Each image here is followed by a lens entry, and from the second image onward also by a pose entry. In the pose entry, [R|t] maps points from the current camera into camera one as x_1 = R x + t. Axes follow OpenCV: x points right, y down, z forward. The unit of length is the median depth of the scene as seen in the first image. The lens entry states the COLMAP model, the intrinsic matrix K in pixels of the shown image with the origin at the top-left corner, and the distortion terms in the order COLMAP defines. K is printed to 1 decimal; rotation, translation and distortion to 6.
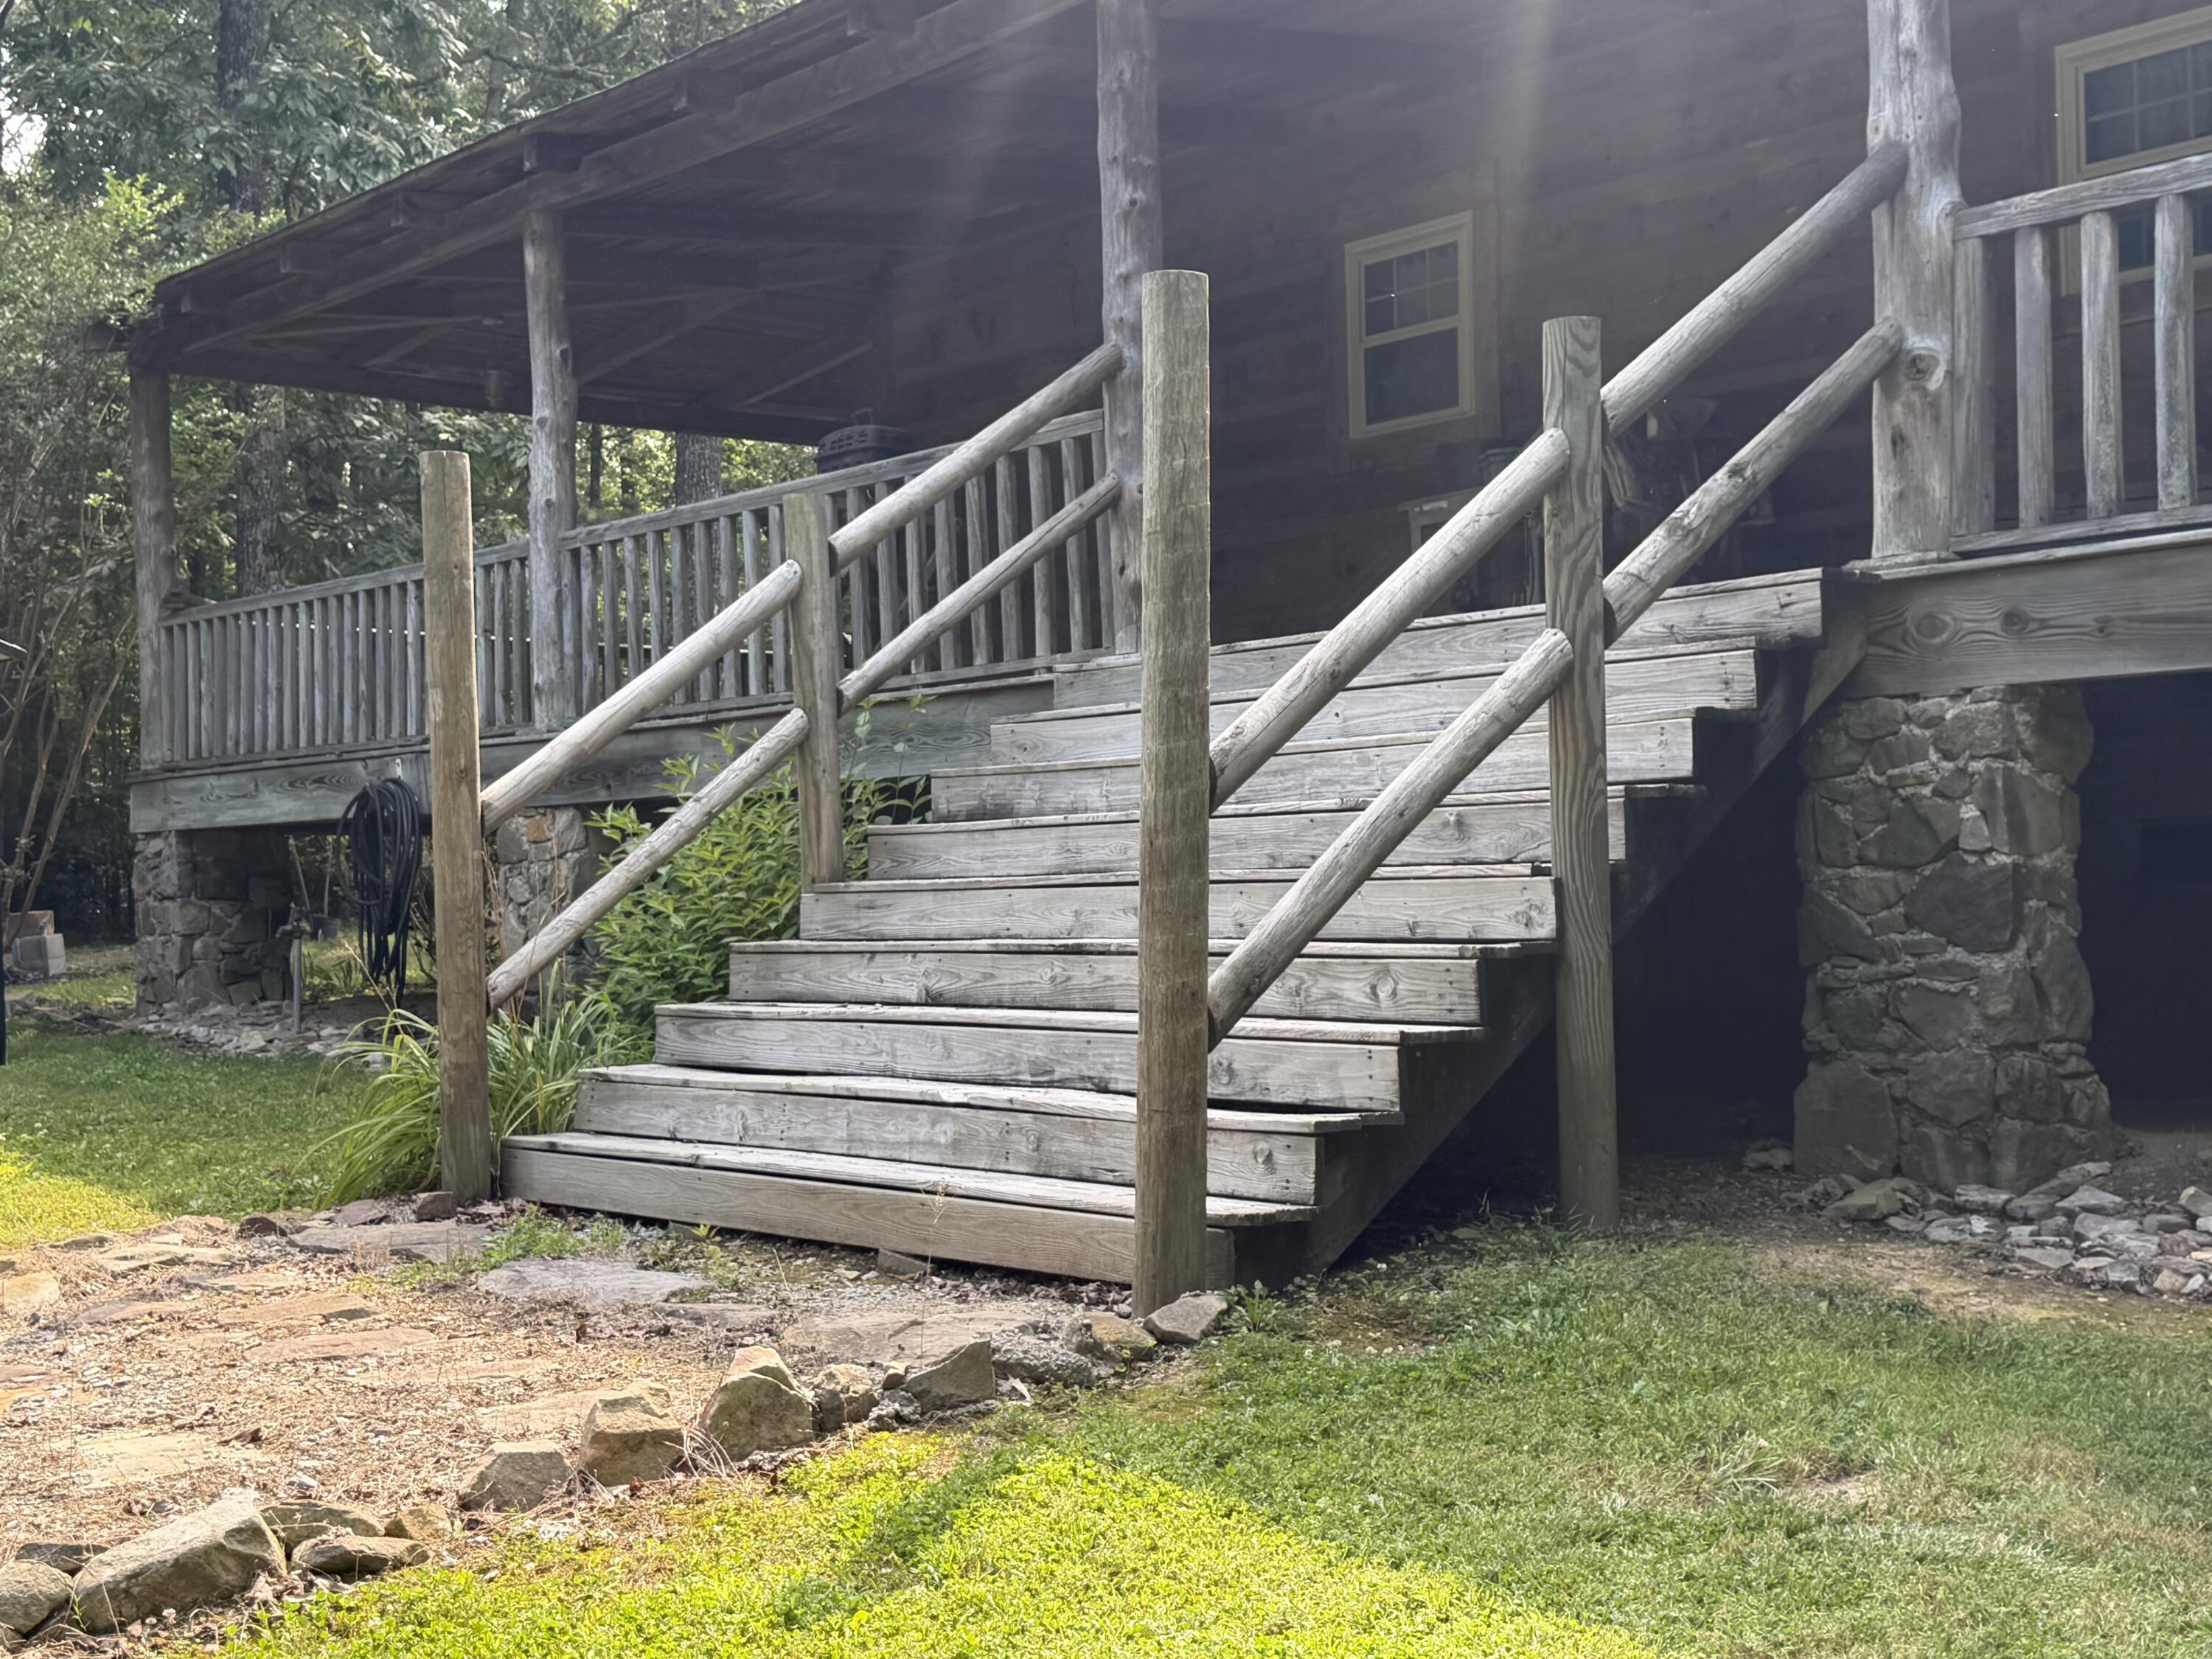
lens RADIAL K [[2890.9, 0, 1106.0], [0, 2890.9, 829.5], [0, 0, 1]] dist [0.090154, 0.020756]
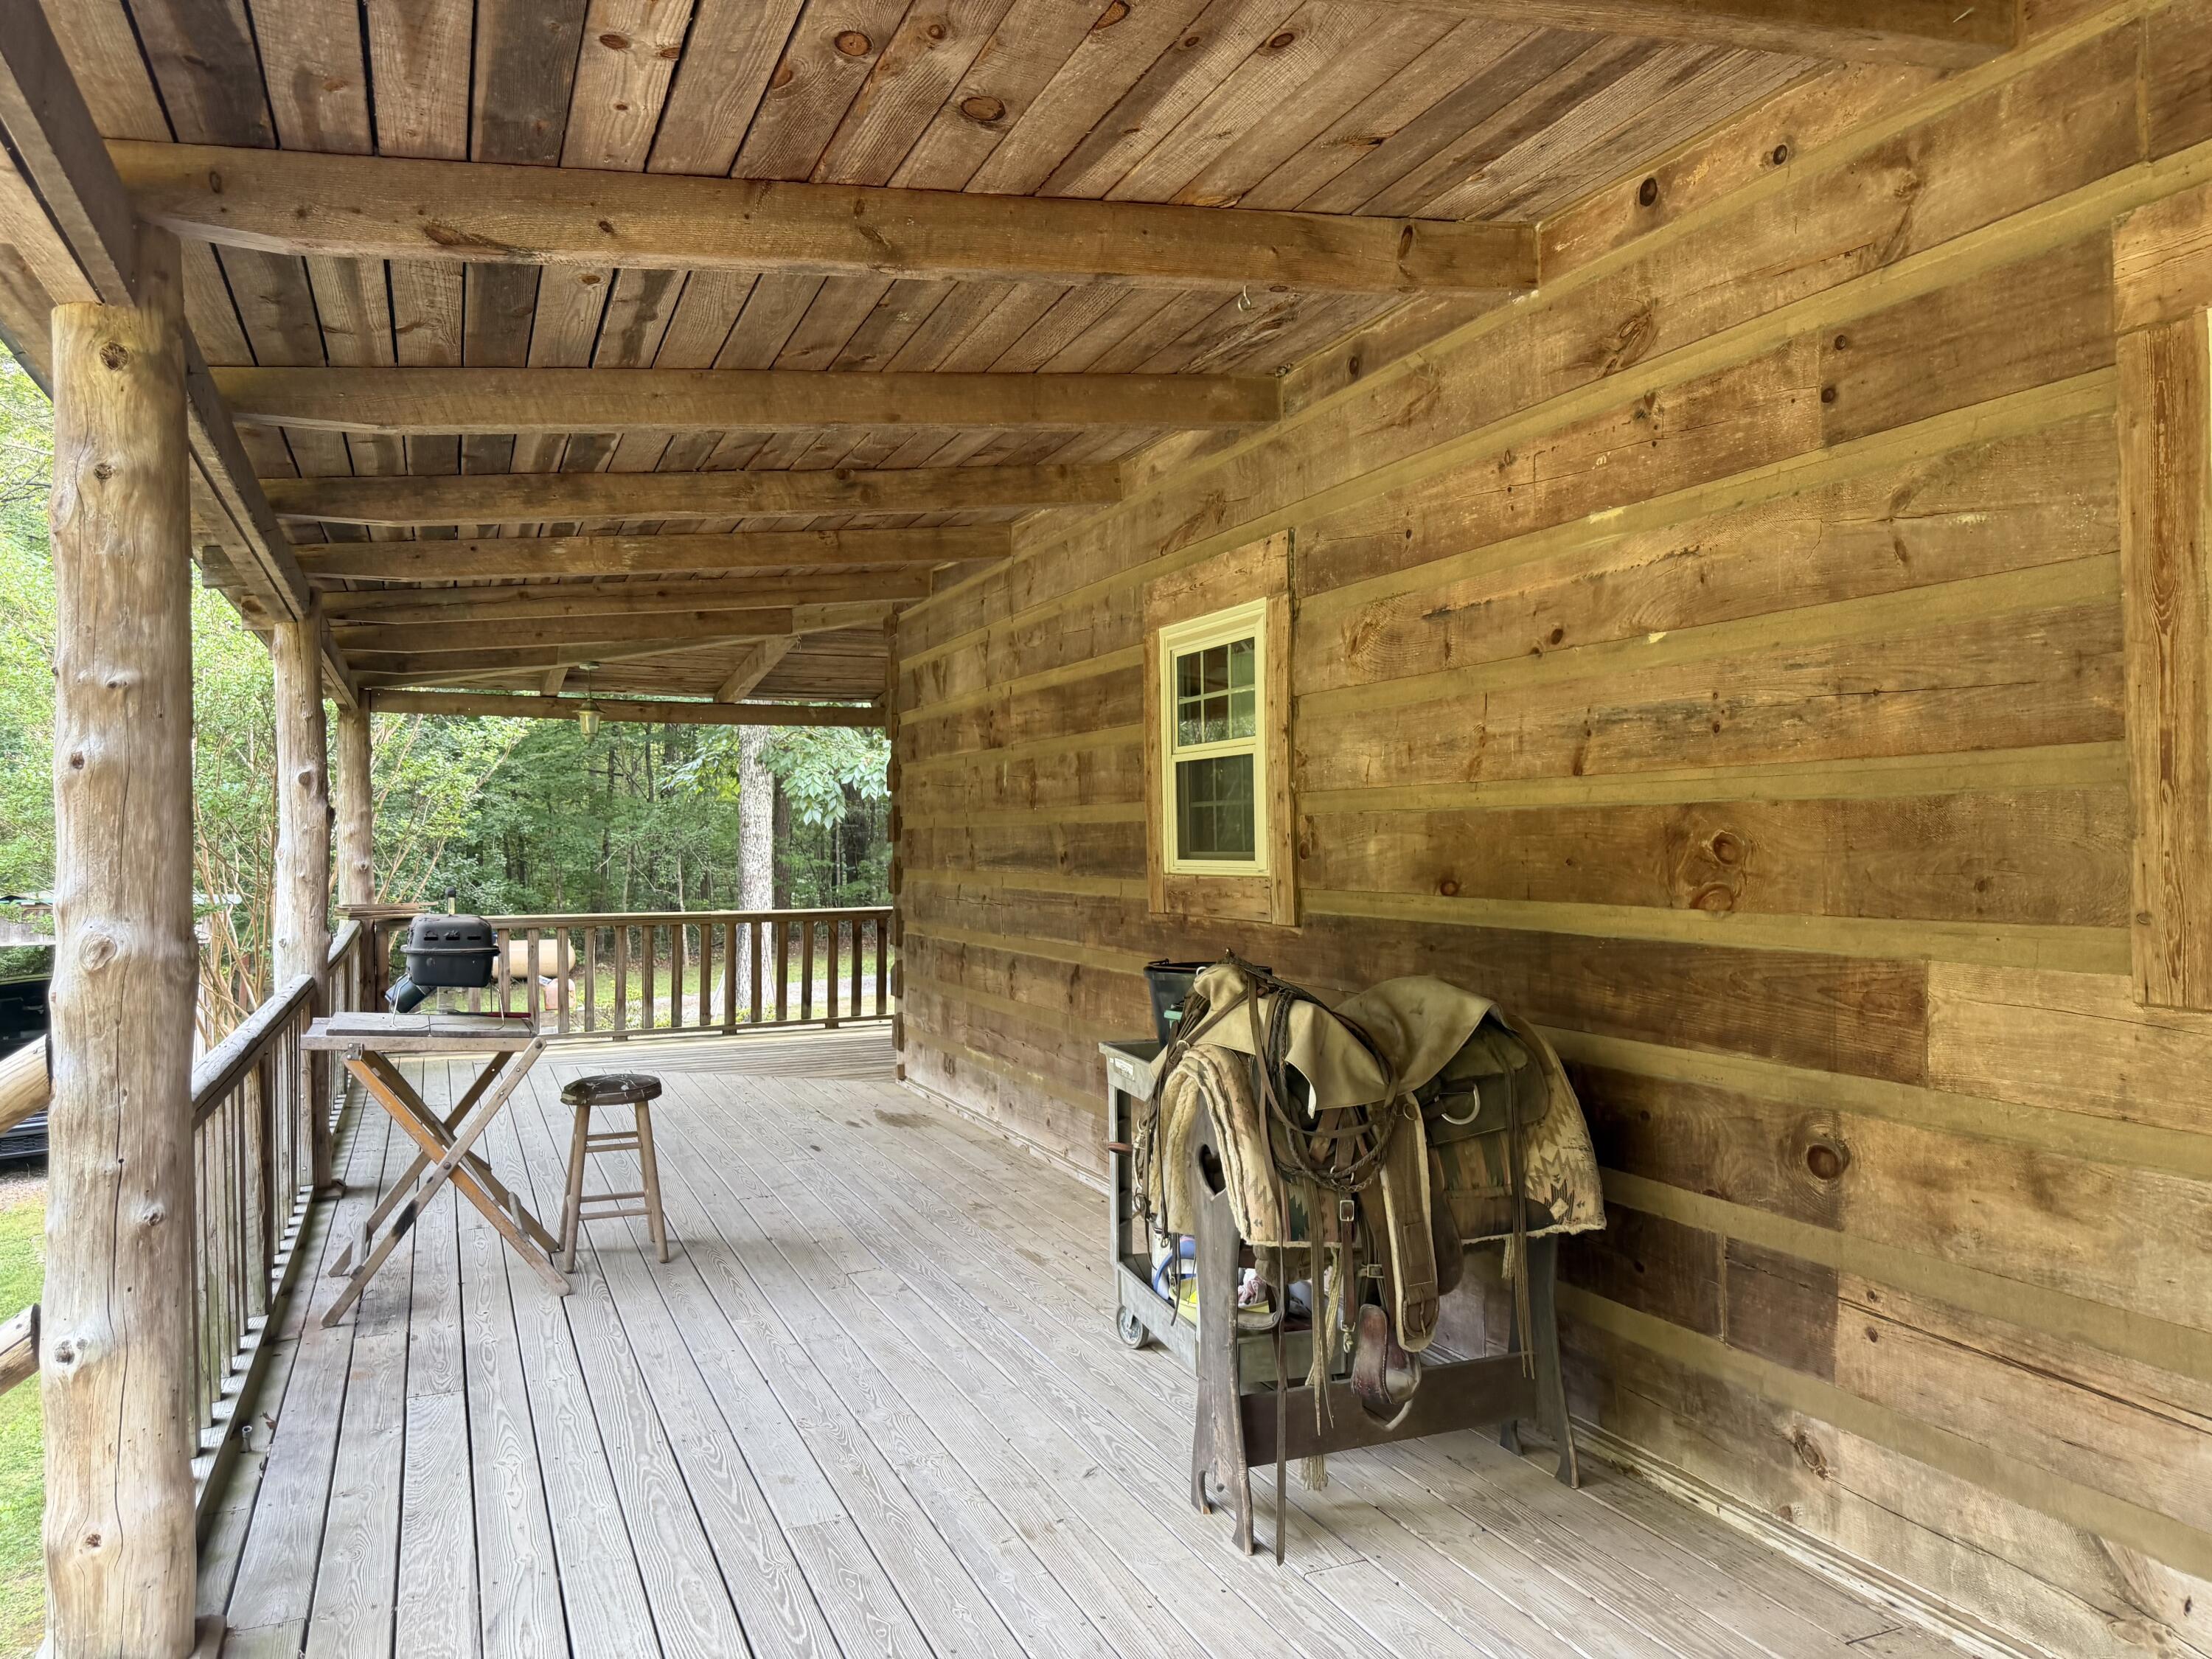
lens RADIAL K [[1552.8, 0, 1106.0], [0, 1552.8, 829.5], [0, 0, 1]] dist [0.115355, -0.217066]
pose [[0.962701, 0.007587, -0.270461, 0.190172], [-0.002362, 0.999804, 0.019640, -0.160116], [0.270558, -0.018269, 0.962530, 0.602929]]
